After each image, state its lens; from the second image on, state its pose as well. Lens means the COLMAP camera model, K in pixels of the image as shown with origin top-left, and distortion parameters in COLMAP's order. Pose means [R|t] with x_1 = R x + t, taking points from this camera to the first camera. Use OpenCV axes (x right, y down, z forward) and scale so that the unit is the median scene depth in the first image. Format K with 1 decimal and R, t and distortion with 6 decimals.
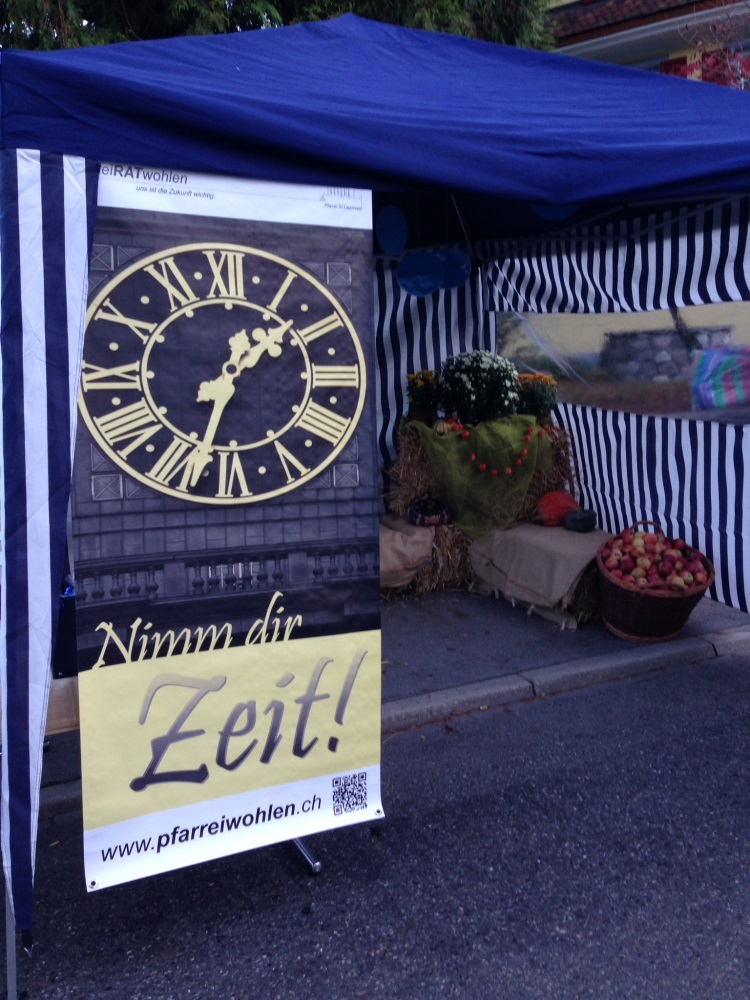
lens RADIAL K [[914.3, 0, 375.0], [0, 914.3, 500.0], [0, 0, 1]] dist [0.054463, -0.002588]
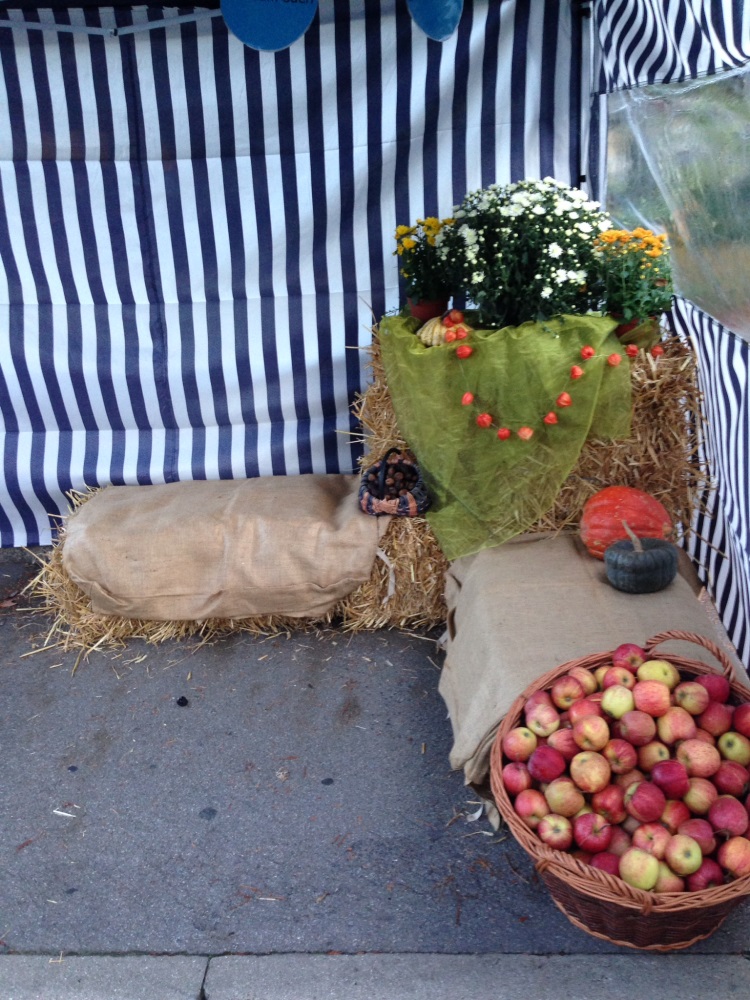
lens RADIAL K [[914.3, 0, 375.0], [0, 914.3, 500.0], [0, 0, 1]] dist [0.054463, -0.002588]
pose [[0.896337, 0.149016, -0.417582, 0.282120], [-0.076293, 0.979618, 0.185819, -0.081845], [0.436761, -0.134697, 0.889436, 0.513687]]
